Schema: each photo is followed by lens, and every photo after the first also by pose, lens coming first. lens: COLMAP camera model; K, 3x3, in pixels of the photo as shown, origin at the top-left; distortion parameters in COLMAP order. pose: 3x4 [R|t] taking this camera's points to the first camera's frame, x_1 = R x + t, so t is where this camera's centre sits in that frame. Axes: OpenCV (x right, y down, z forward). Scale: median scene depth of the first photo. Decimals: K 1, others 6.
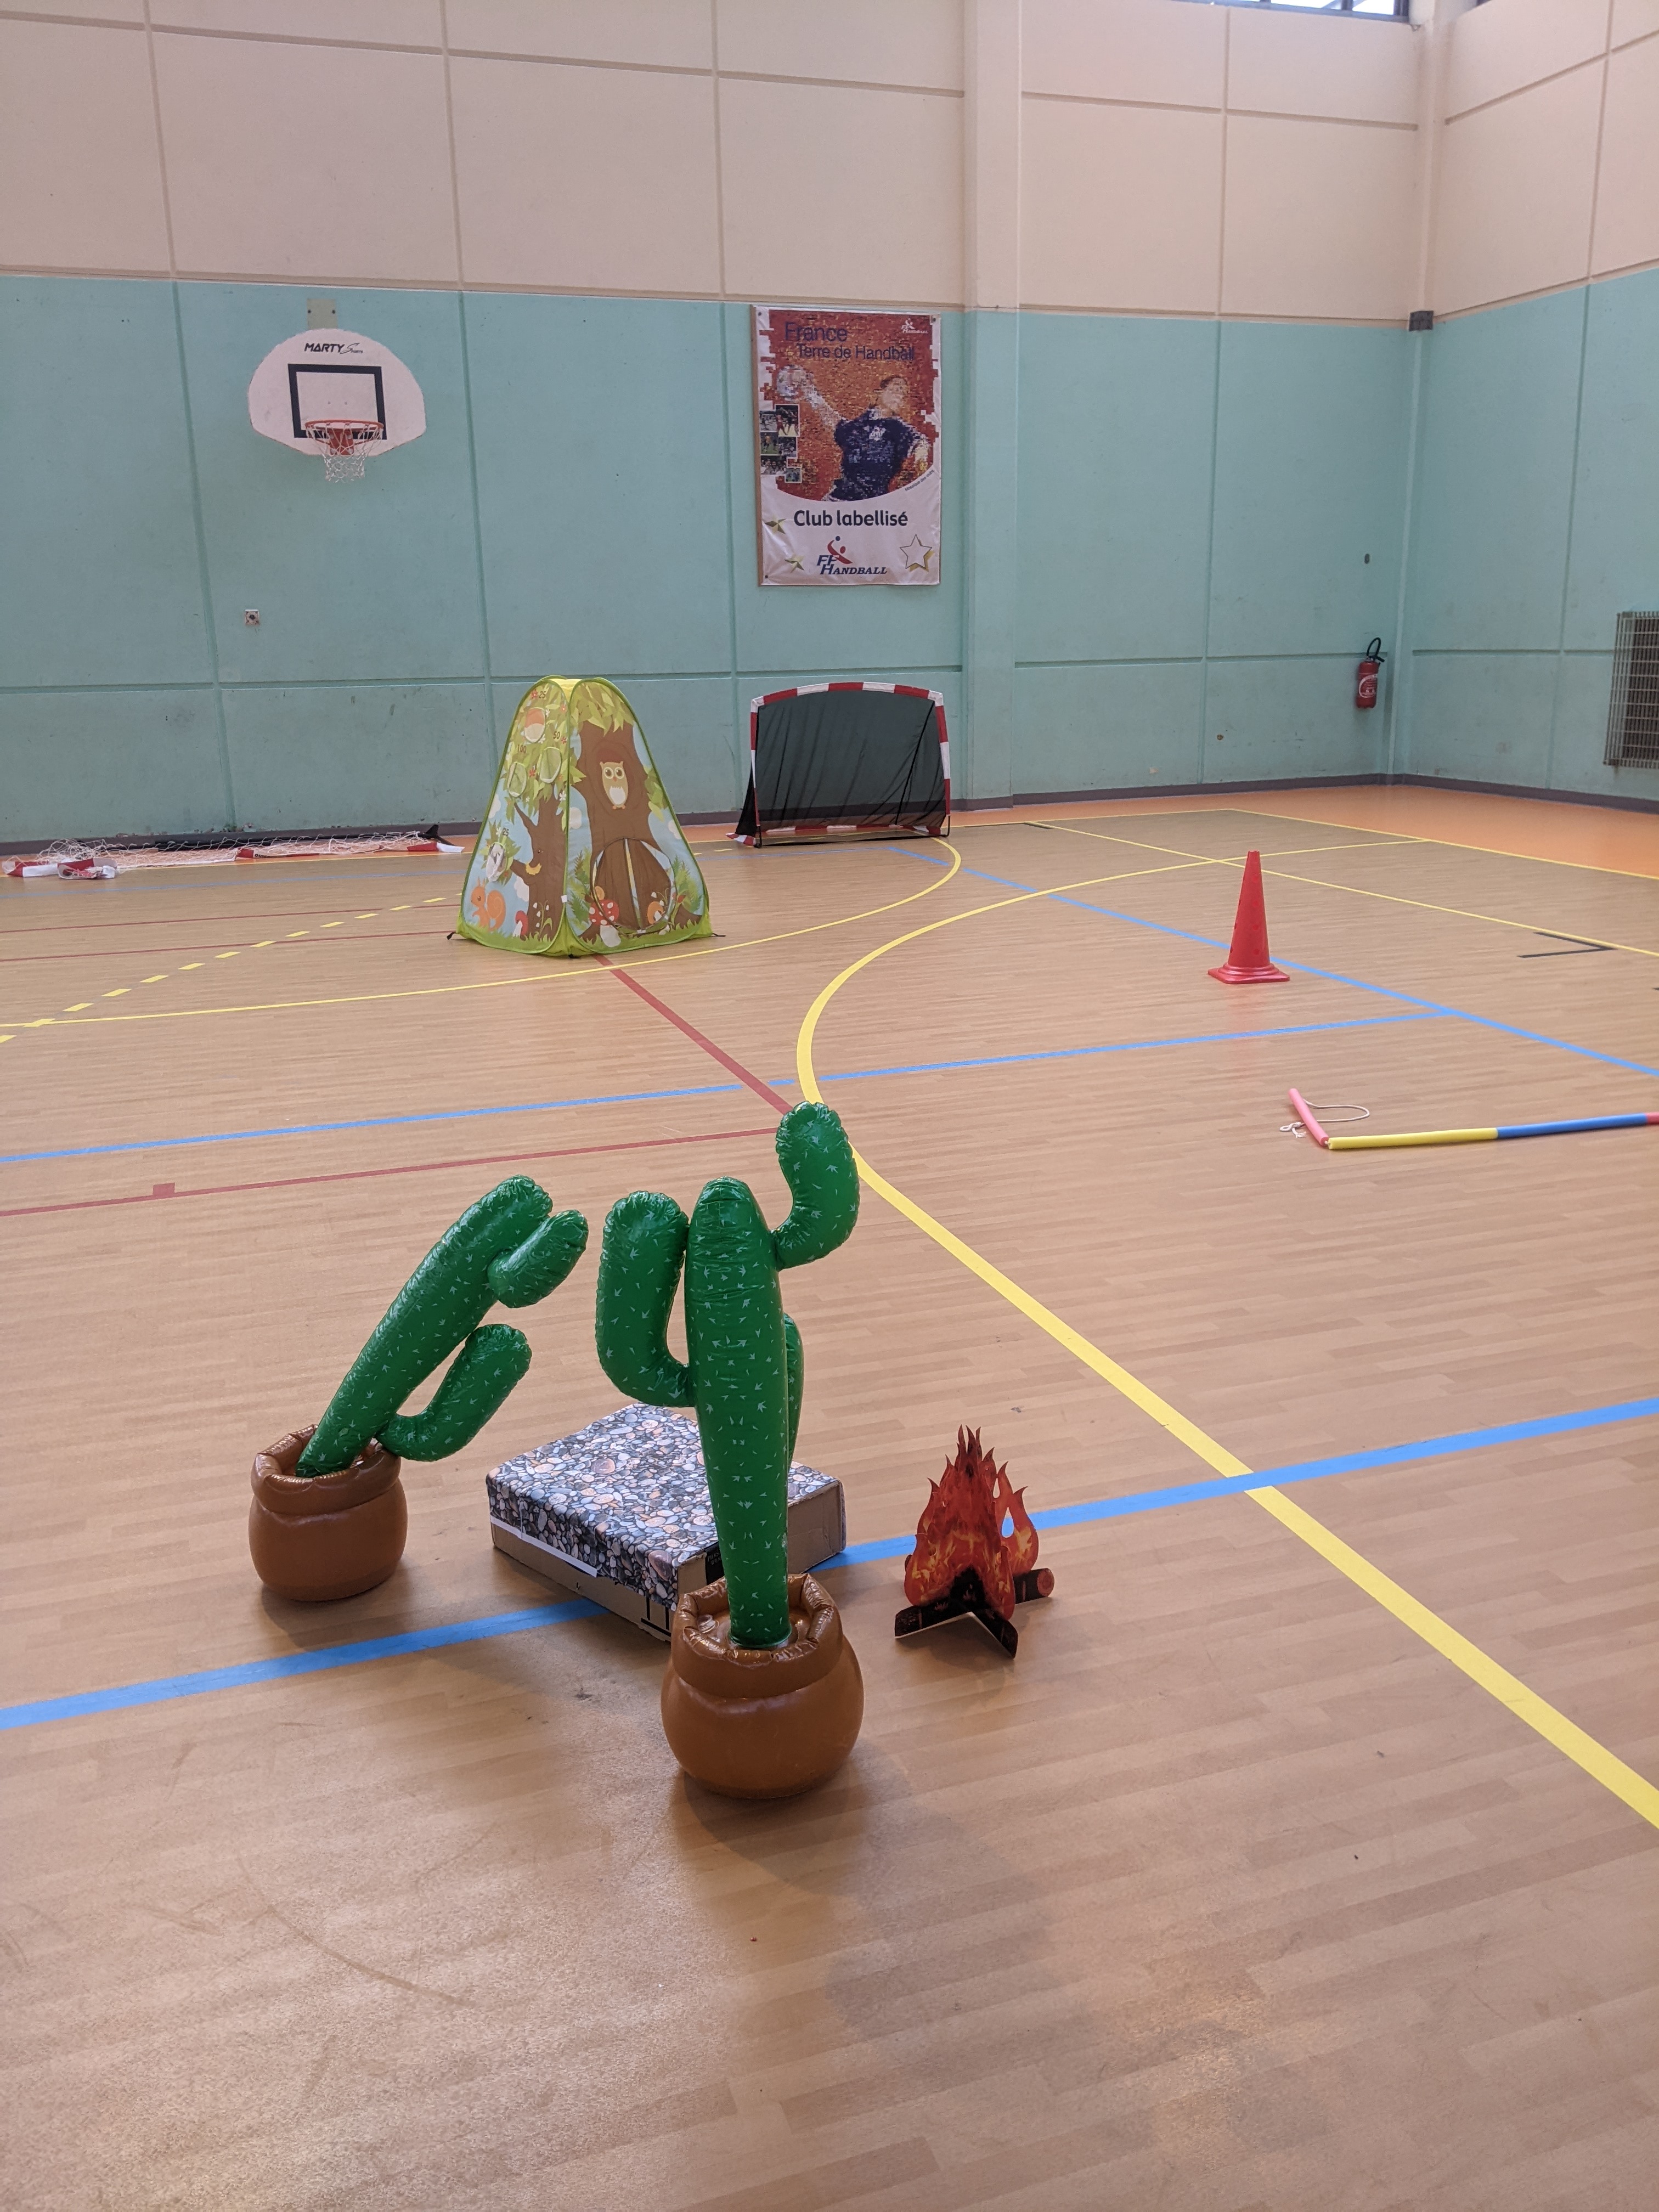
lens RADIAL K [[1764.7, 0, 844.9], [0, 1764.7, 1108.7], [0, 0, 1]] dist [0.061808, -0.109364]
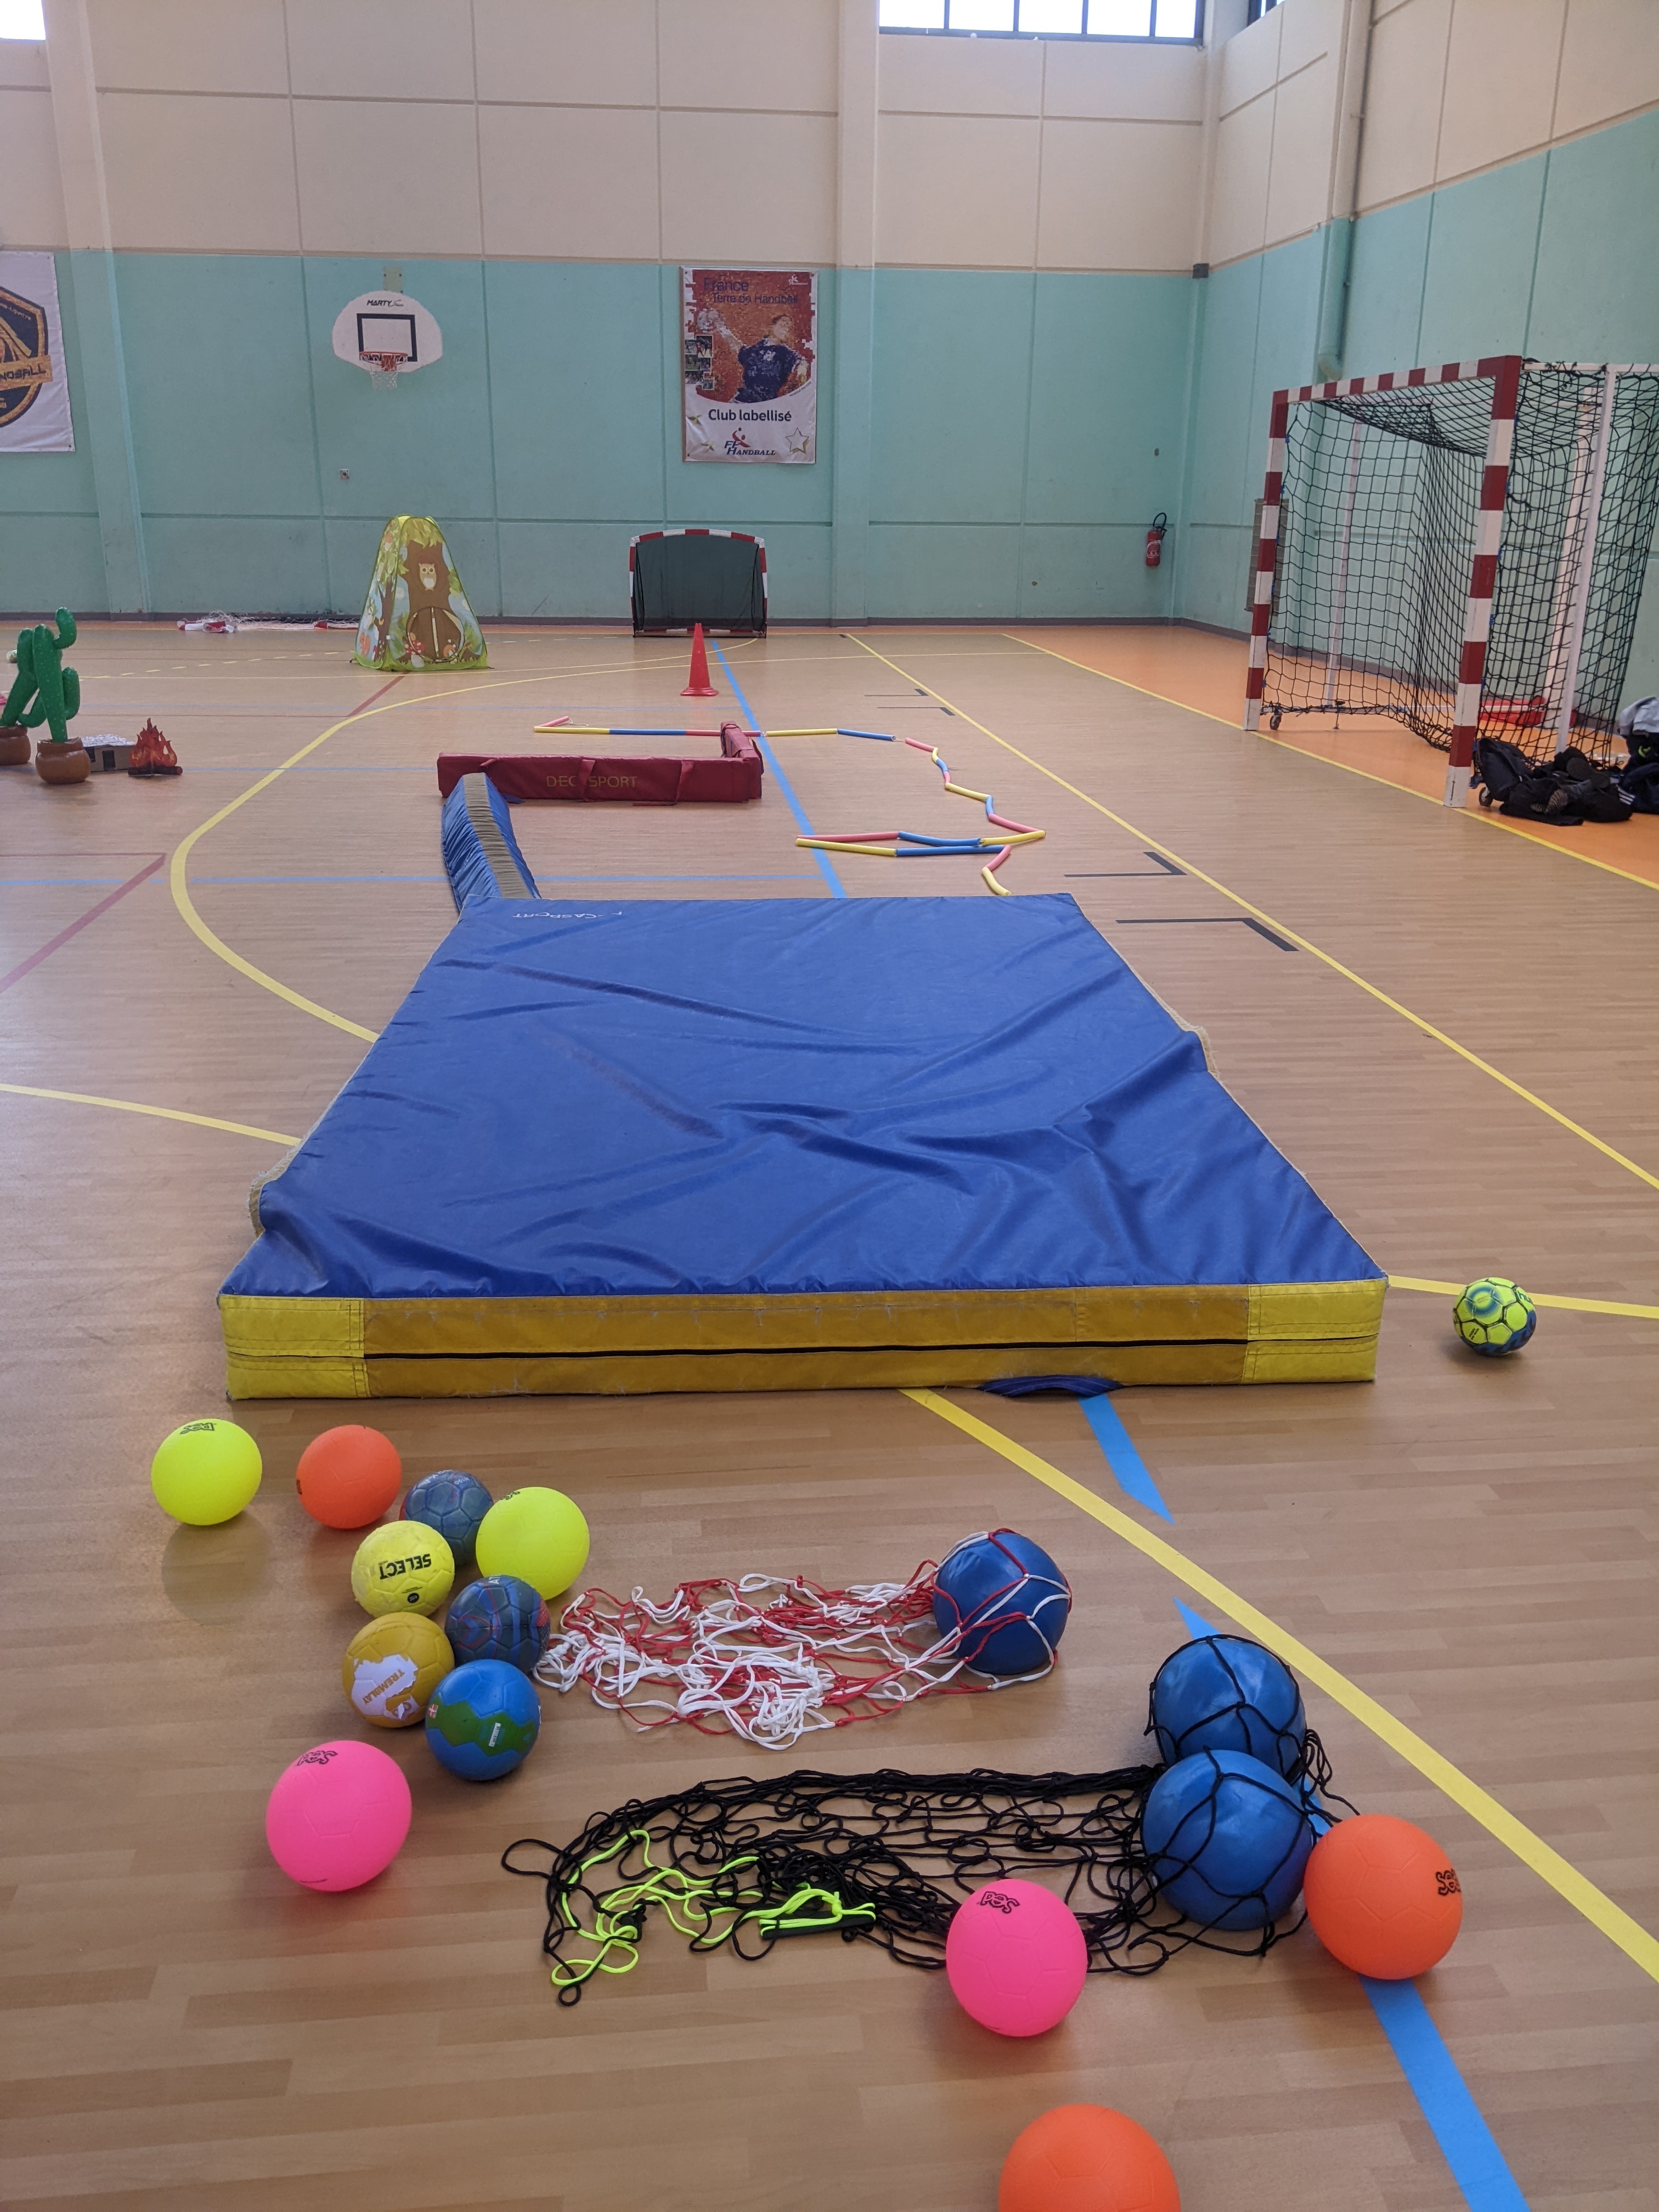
lens RADIAL K [[1764.7, 0, 832.2], [0, 1764.7, 1101.3], [0, 0, 1]] dist [0.061808, -0.109364]
pose [[0.973073, 0.100956, -0.207210, 0.435363], [-0.086744, 0.993282, 0.076588, 0.107761], [0.213550, -0.056552, 0.975294, -0.437558]]
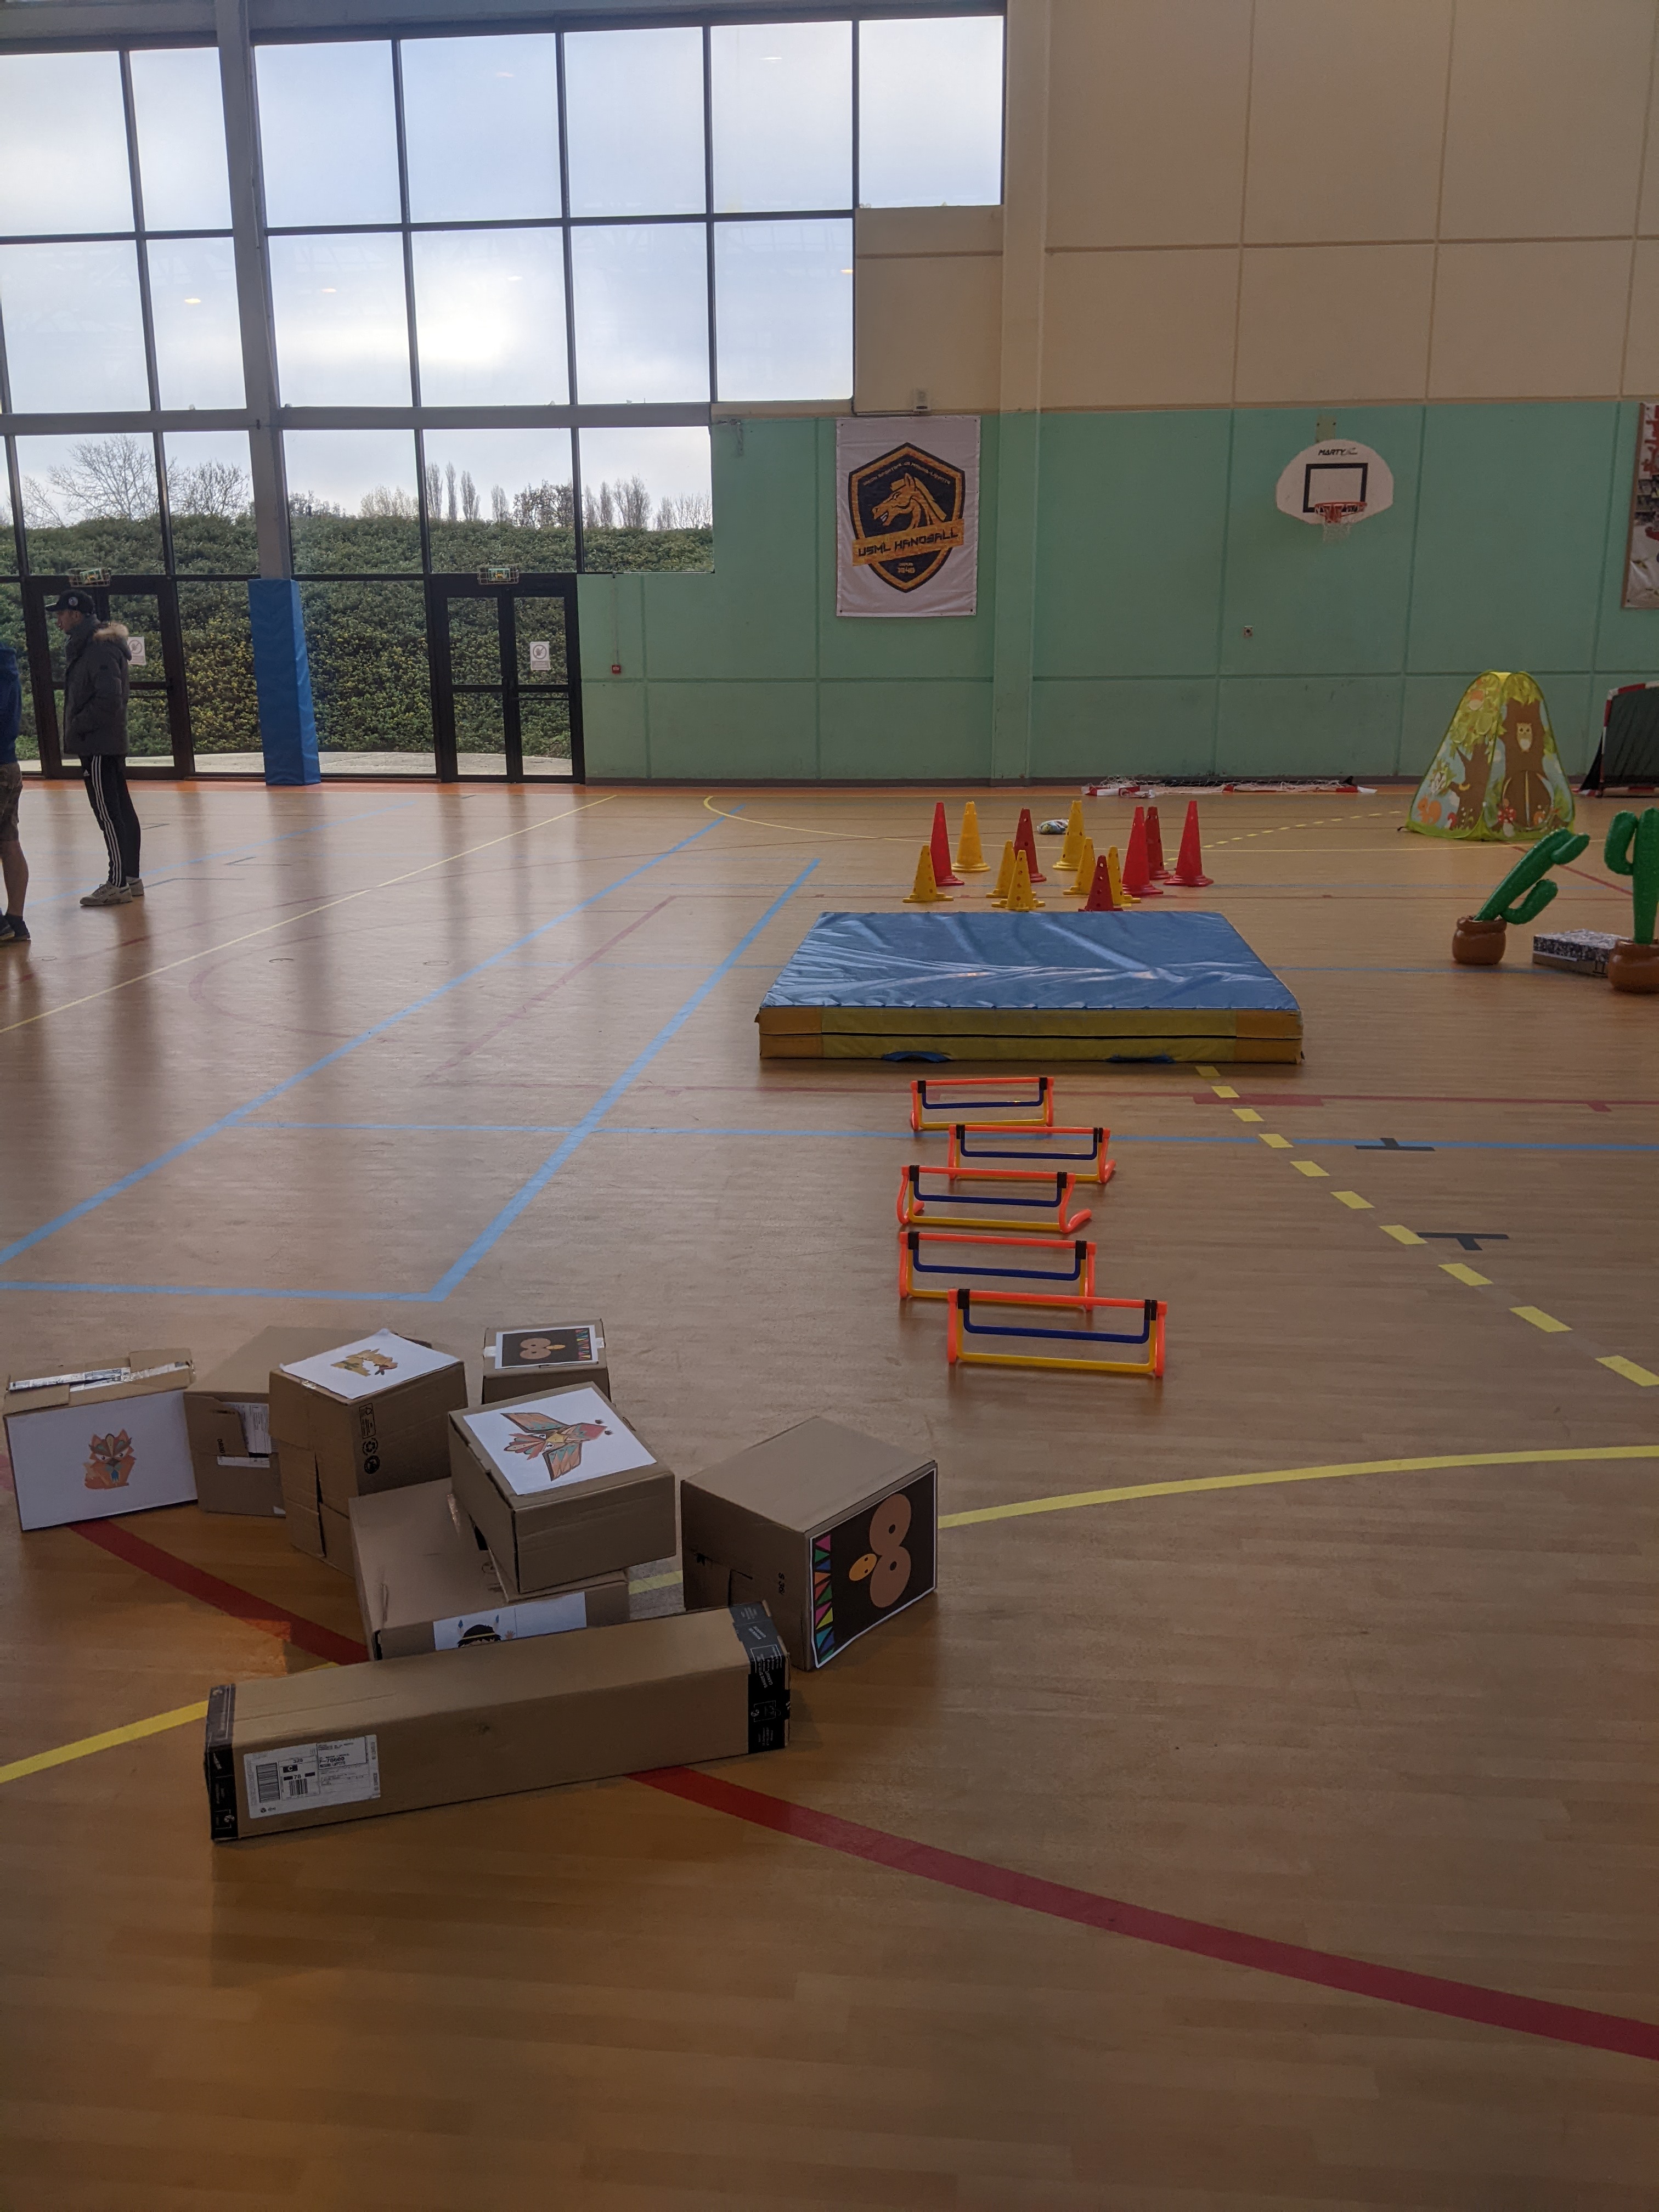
lens RADIAL K [[1764.7, 0, 830.3], [0, 1764.7, 1105.7], [0, 0, 1]] dist [0.061808, -0.109364]
pose [[0.909394, 0.116079, -0.399409, -0.011612], [-0.117794, 0.992830, 0.020342, 0.120049], [0.398907, 0.028550, 0.916547, -0.456385]]
